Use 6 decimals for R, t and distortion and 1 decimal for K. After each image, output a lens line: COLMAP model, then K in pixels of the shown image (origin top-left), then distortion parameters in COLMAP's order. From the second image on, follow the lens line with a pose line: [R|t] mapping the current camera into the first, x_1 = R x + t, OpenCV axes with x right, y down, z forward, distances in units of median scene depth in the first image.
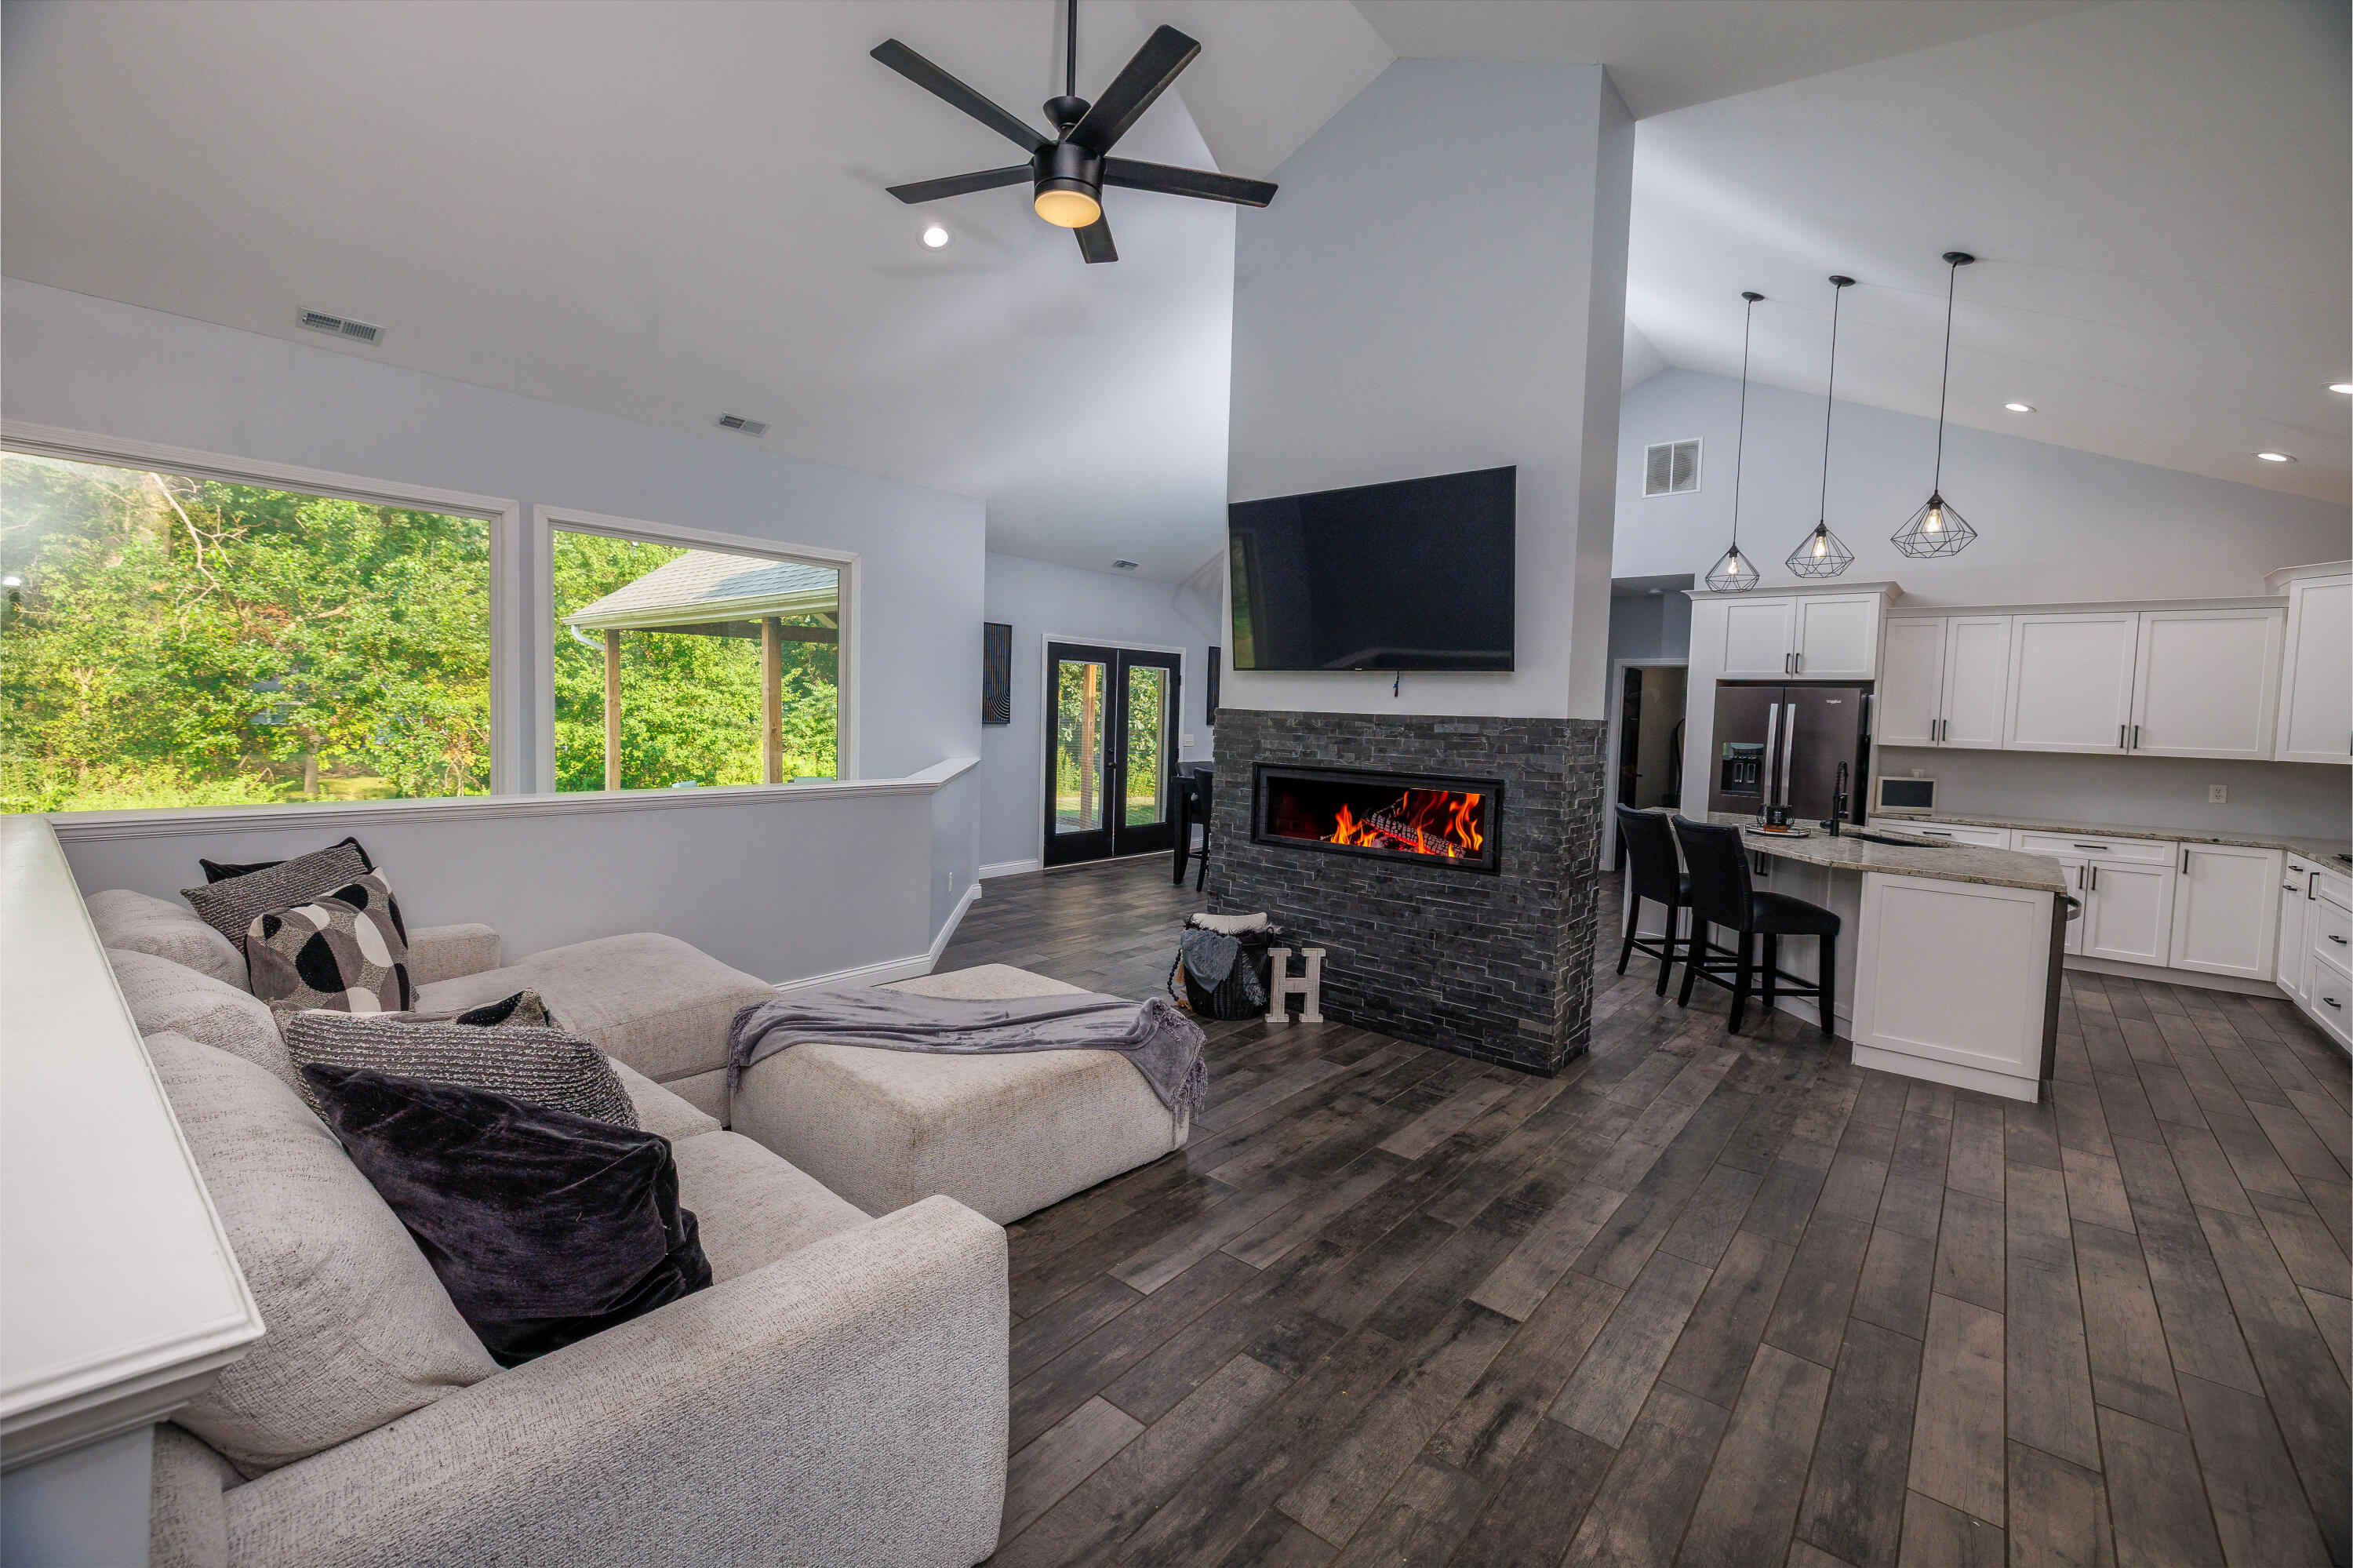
lens RADIAL K [[979.1, 0, 1171.3], [0, 979.1, 760.9], [0, 0, 1]] dist [-0.000290, -0.000033]
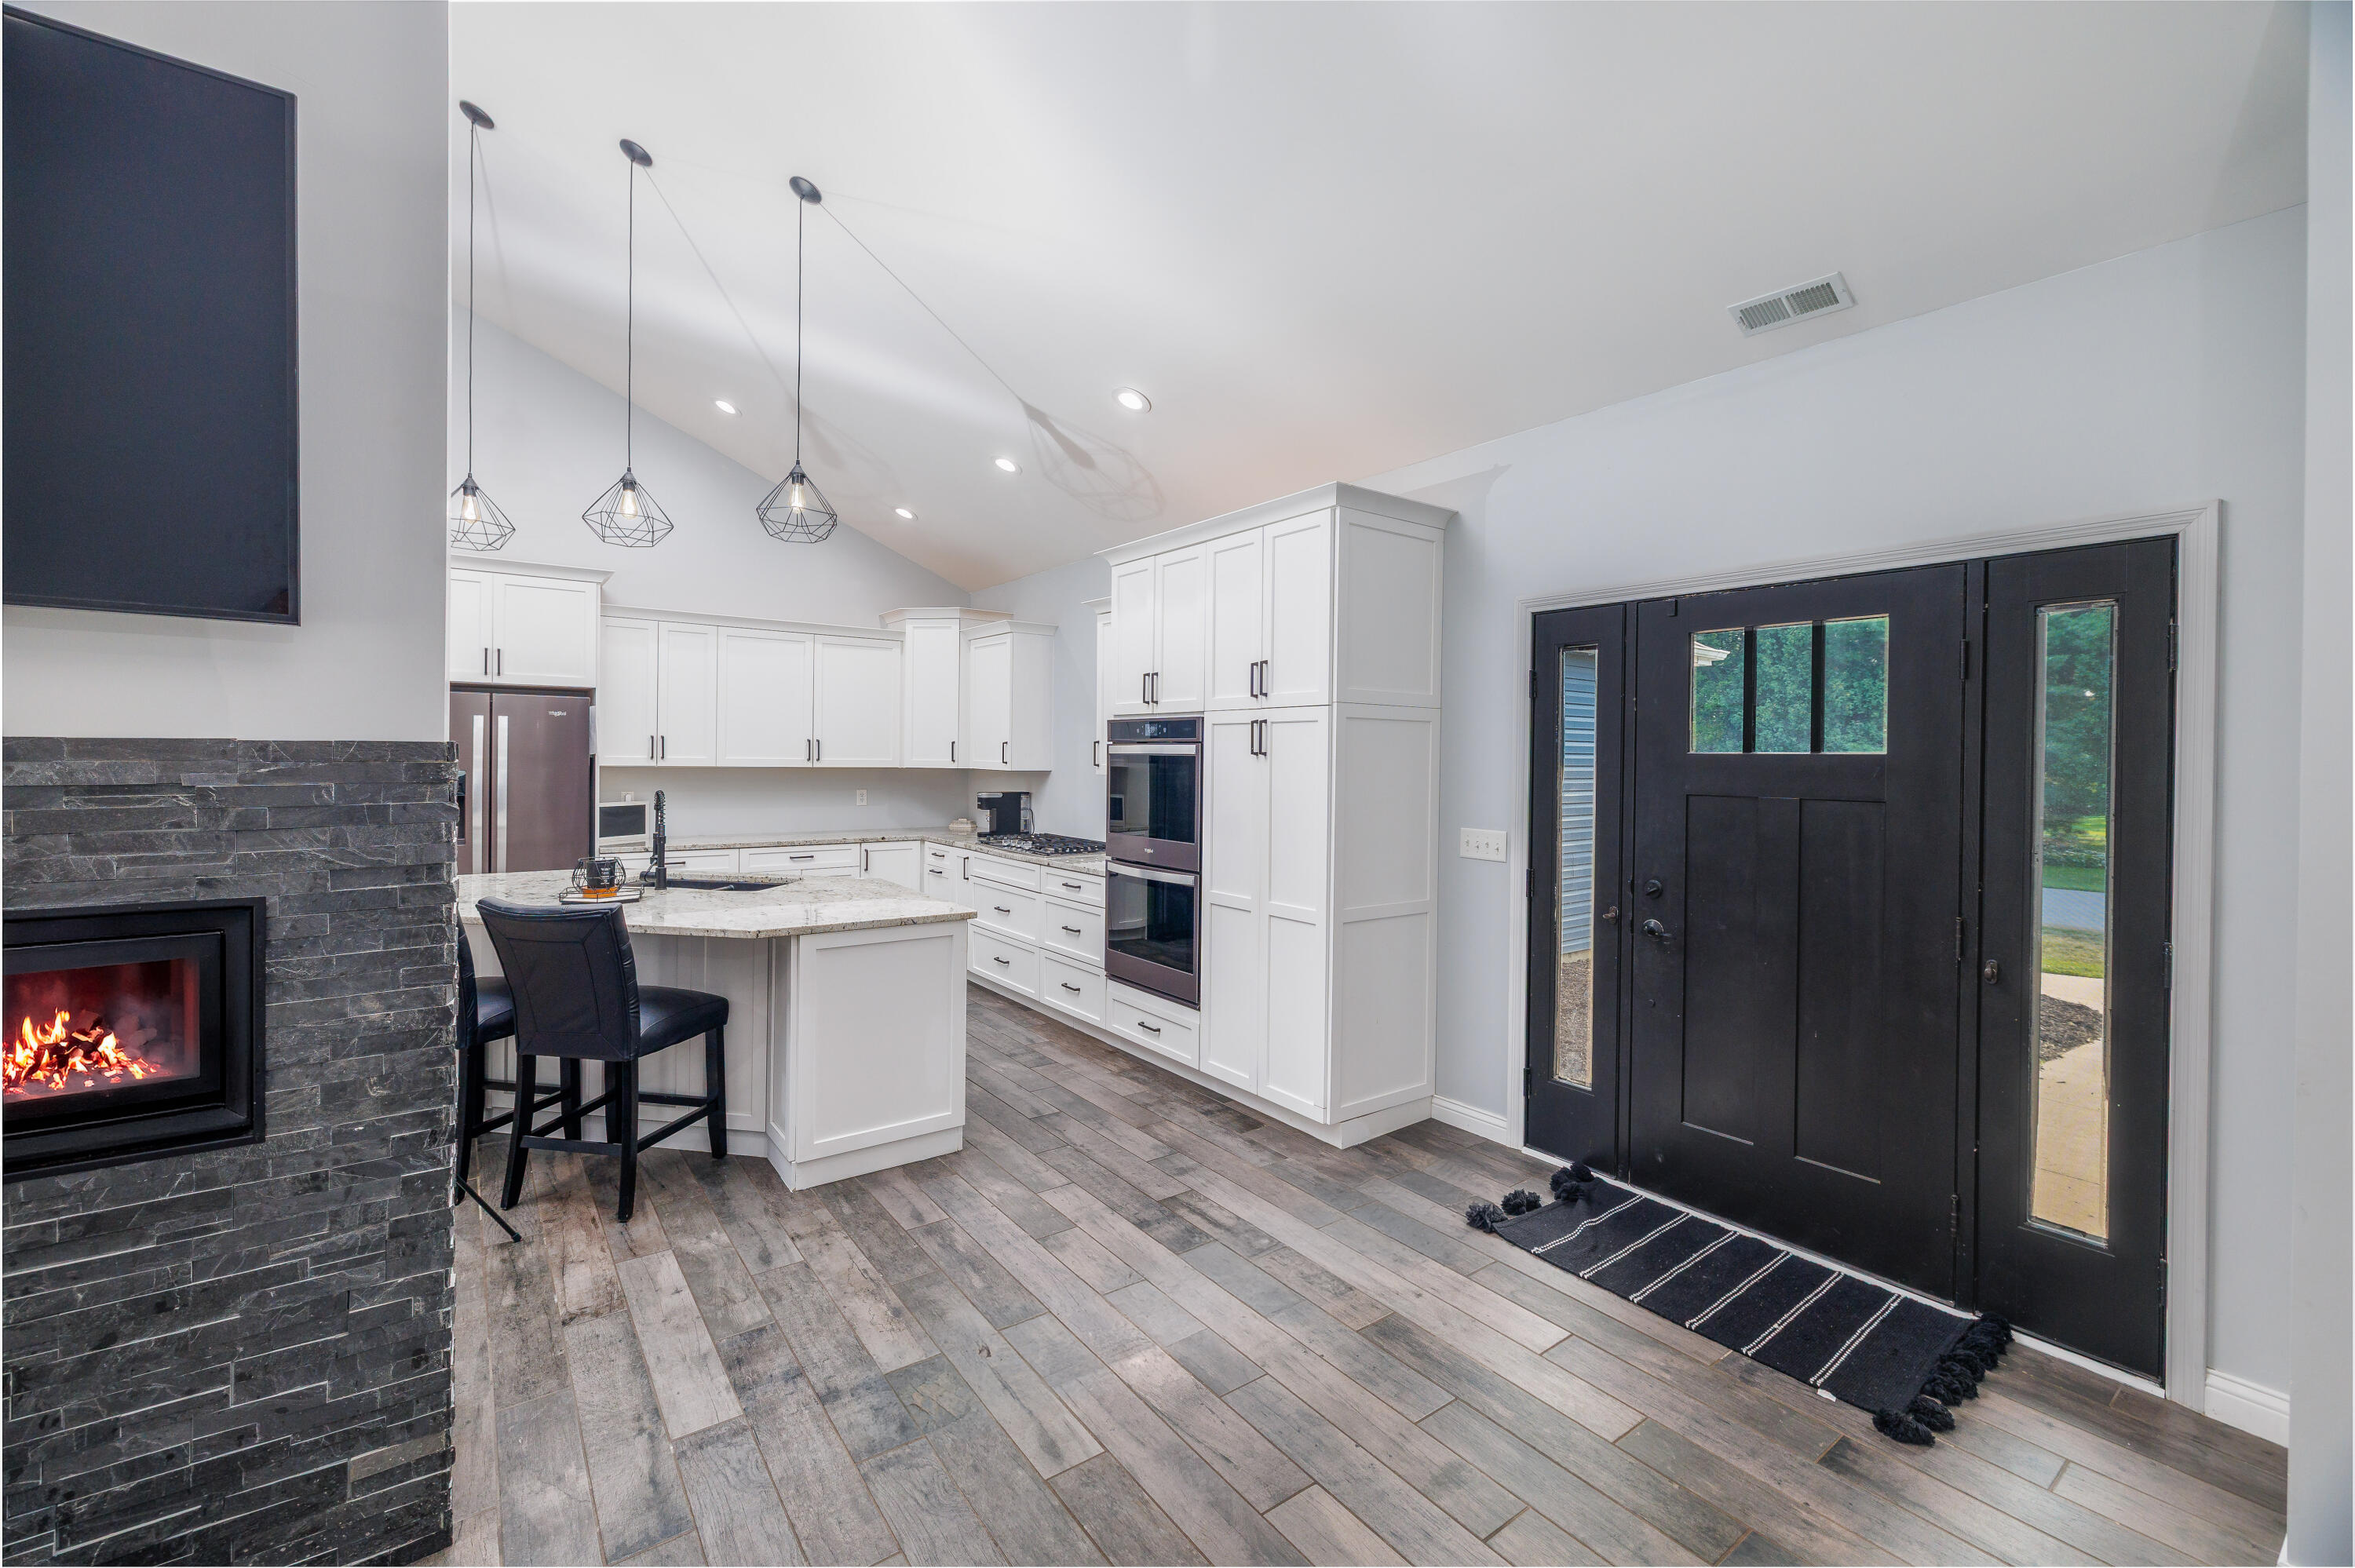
lens RADIAL K [[979.7, 0, 1172.3], [0, 979.7, 760.9], [0, 0, 1]] dist [-0.000290, -0.000033]
pose [[0.230771, -0.033107, 0.972445, 0.035519], [0.047309, 0.998621, 0.022771, -0.024489], [-0.971857, 0.040751, 0.232019, 0.488397]]
